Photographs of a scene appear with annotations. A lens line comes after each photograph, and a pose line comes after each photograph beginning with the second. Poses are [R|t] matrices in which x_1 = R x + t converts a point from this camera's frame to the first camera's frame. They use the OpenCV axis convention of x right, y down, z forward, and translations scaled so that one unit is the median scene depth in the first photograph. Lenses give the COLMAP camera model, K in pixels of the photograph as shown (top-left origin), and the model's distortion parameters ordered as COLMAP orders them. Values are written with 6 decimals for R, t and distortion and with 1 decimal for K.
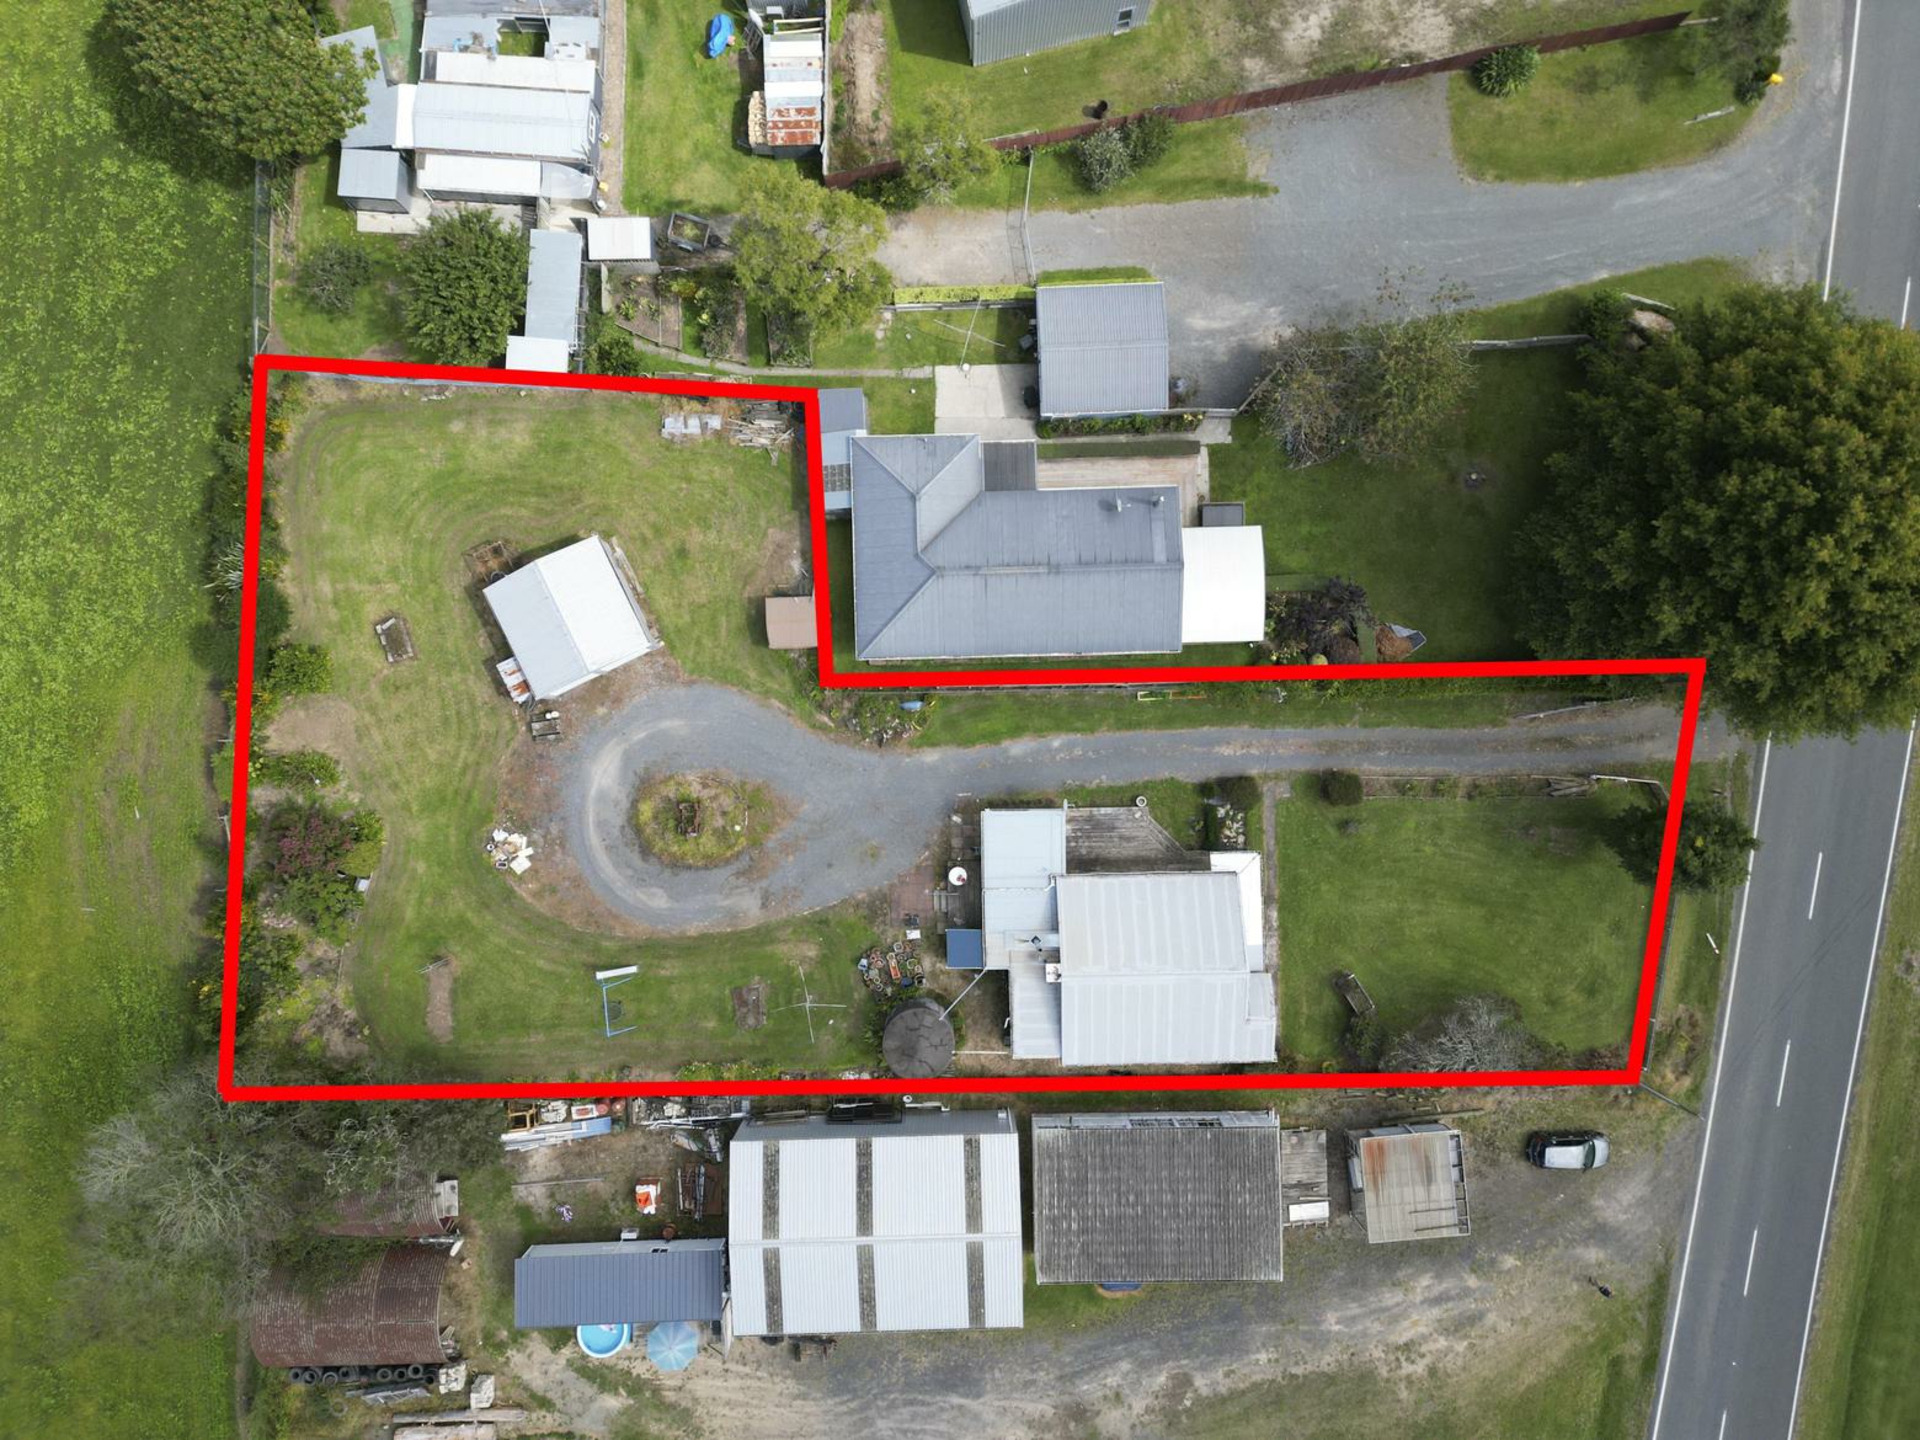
lens RADIAL K [[1340.6, 0, 960.0], [0, 1340.6, 720.0], [0, 0, 1]] dist [0.081367, -0.079480]
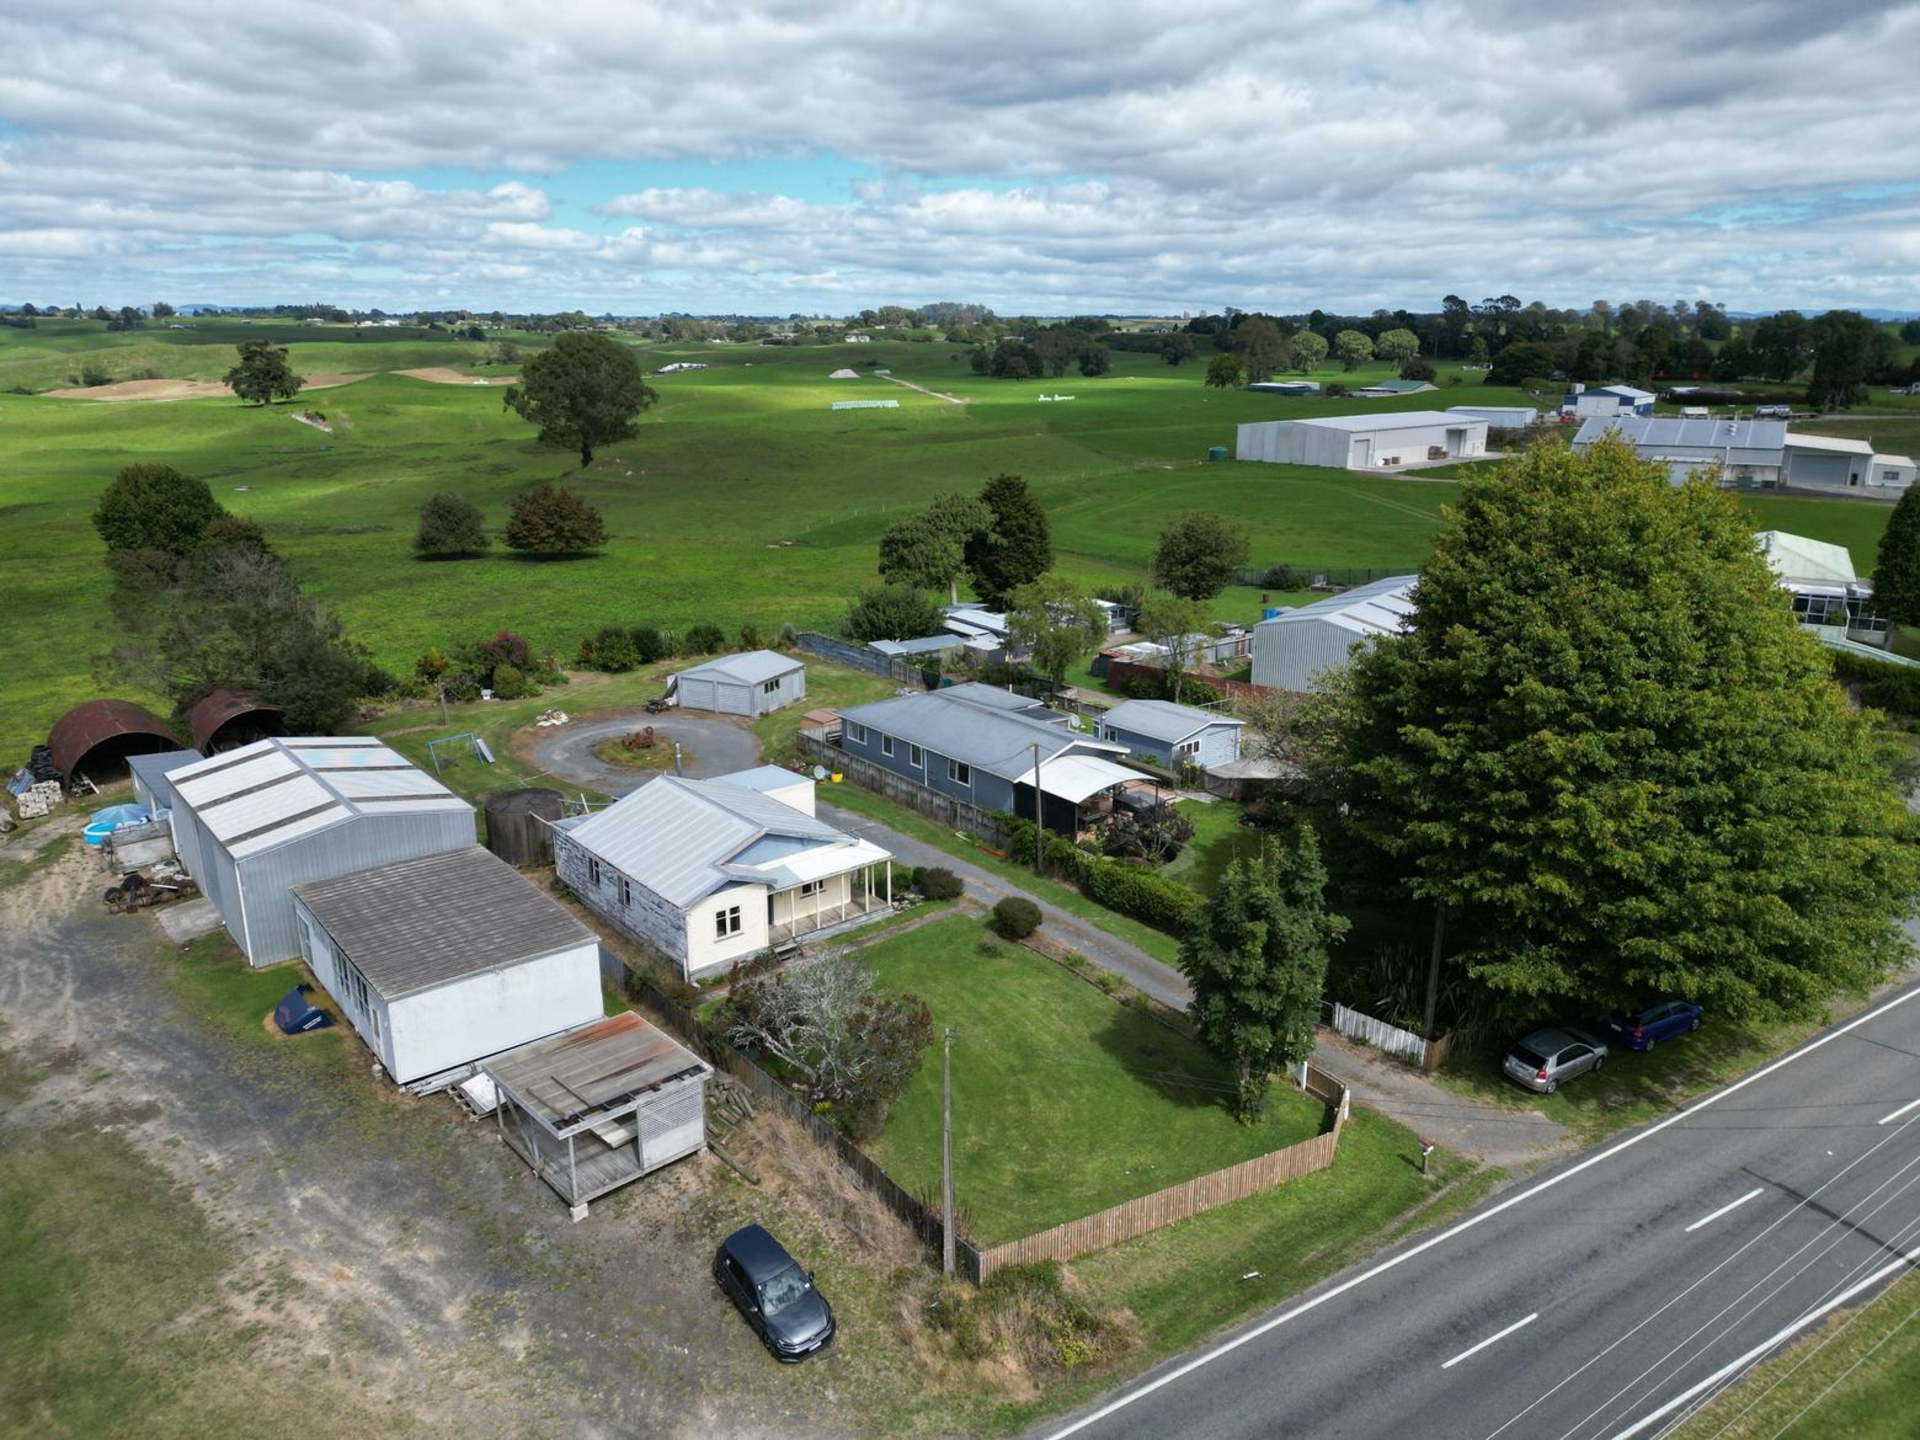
lens RADIAL K [[1340.6, 0, 960.0], [0, 1340.6, 720.0], [0, 0, 1]] dist [0.081367, -0.079480]
pose [[0.614109, 0.215264, -0.759296, 0.850765], [-0.789196, 0.175181, -0.588627, 0.534640], [0.006304, 0.960715, 0.277466, 0.655883]]
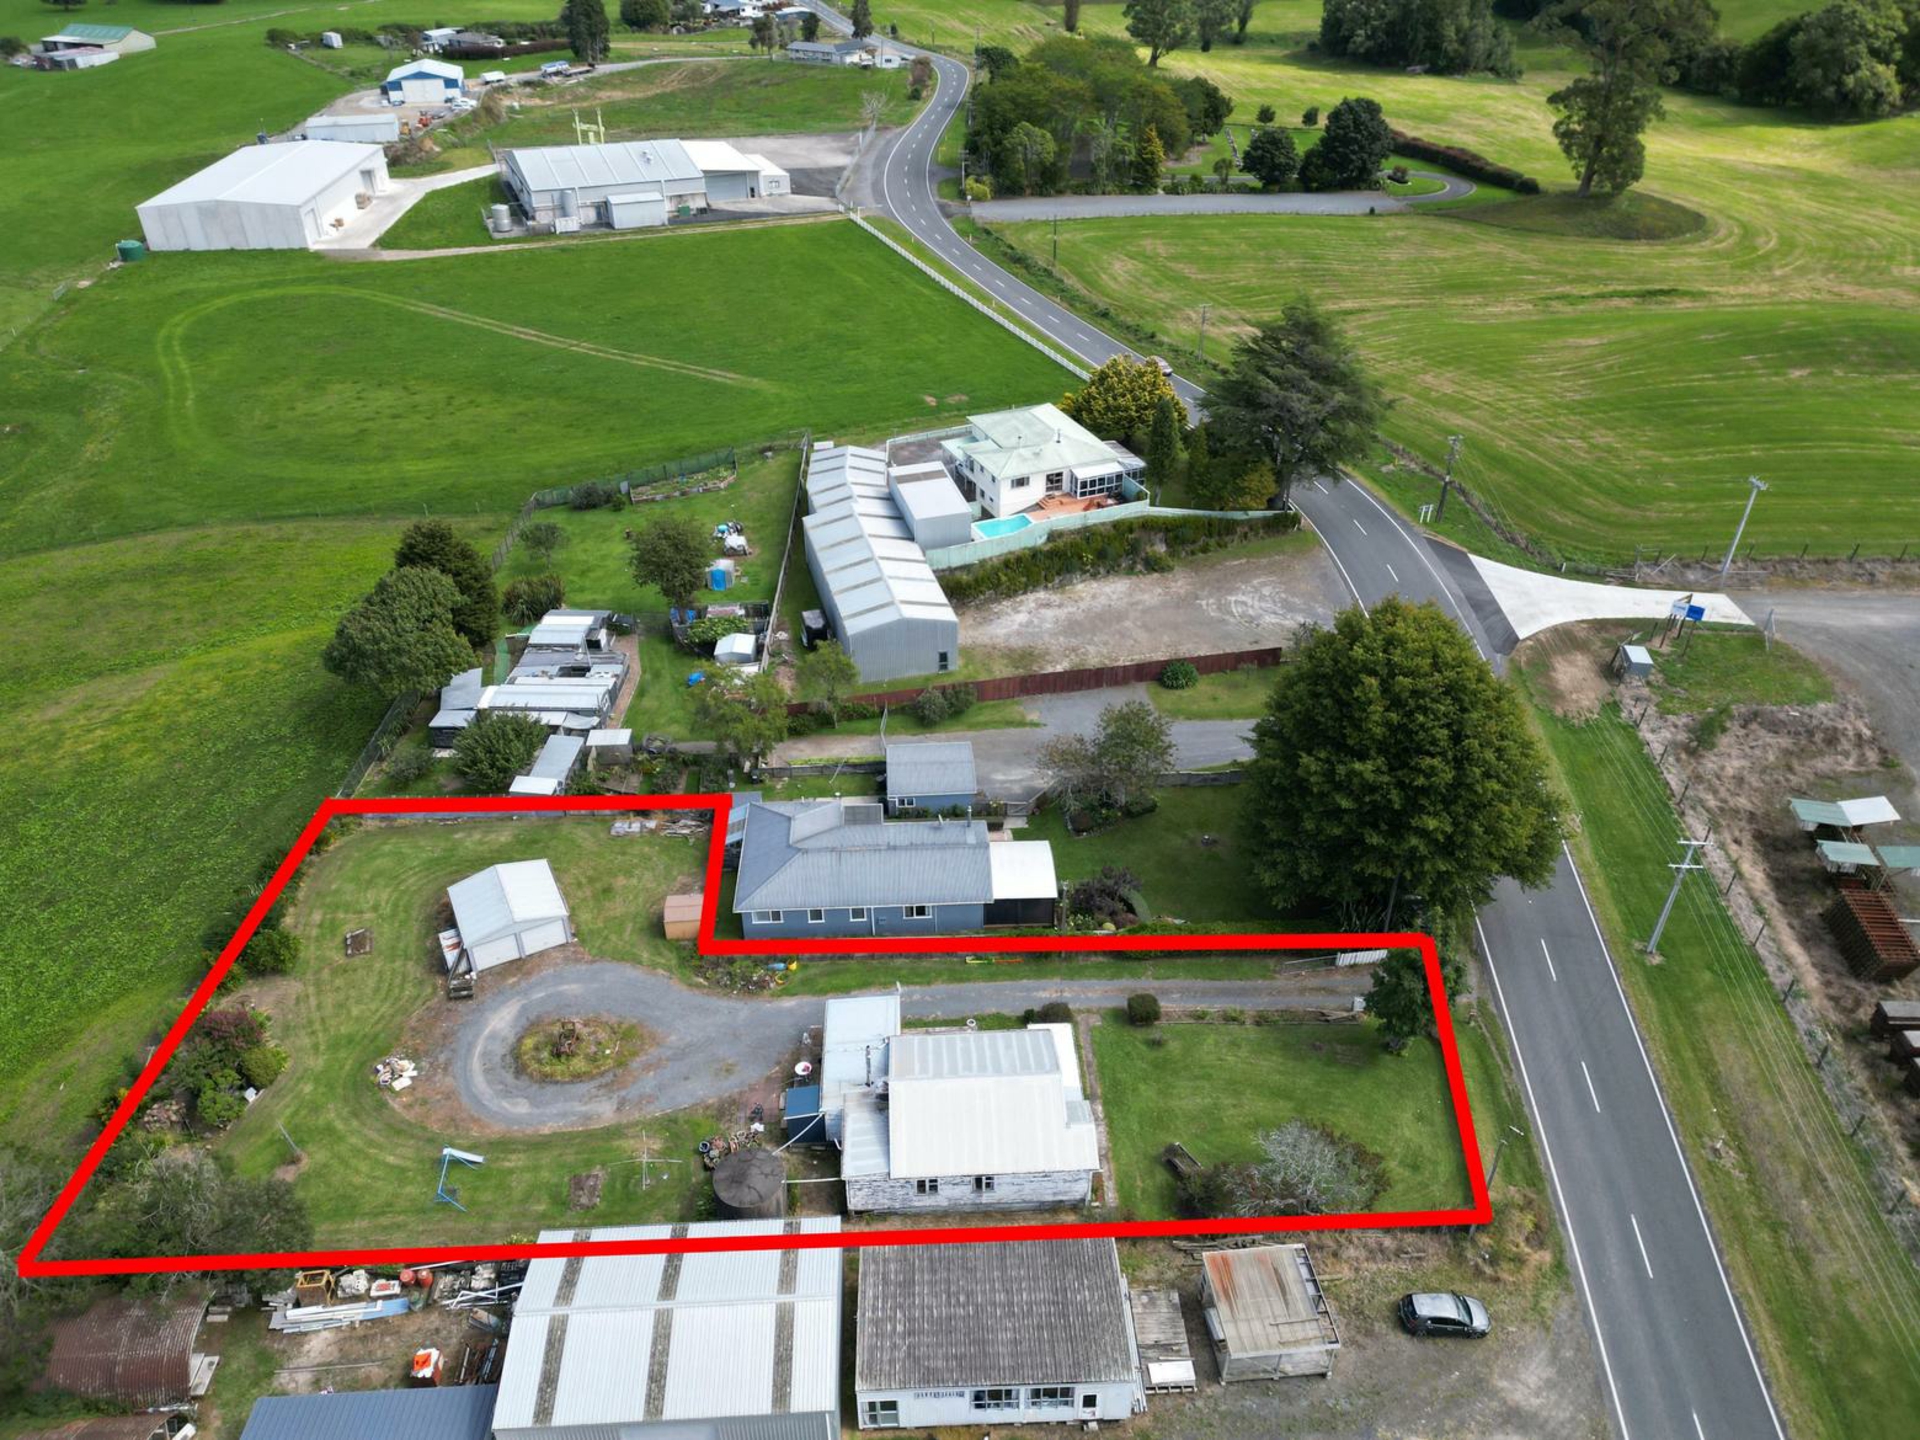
lens RADIAL K [[1340.6, 0, 960.0], [0, 1340.6, 720.0], [0, 0, 1]] dist [0.081367, -0.079480]
pose [[0.999716, -0.018122, 0.015504, 0.112725], [0.022987, 0.558951, -0.828882, 0.859777], [0.006355, 0.829003, 0.559208, 0.148171]]
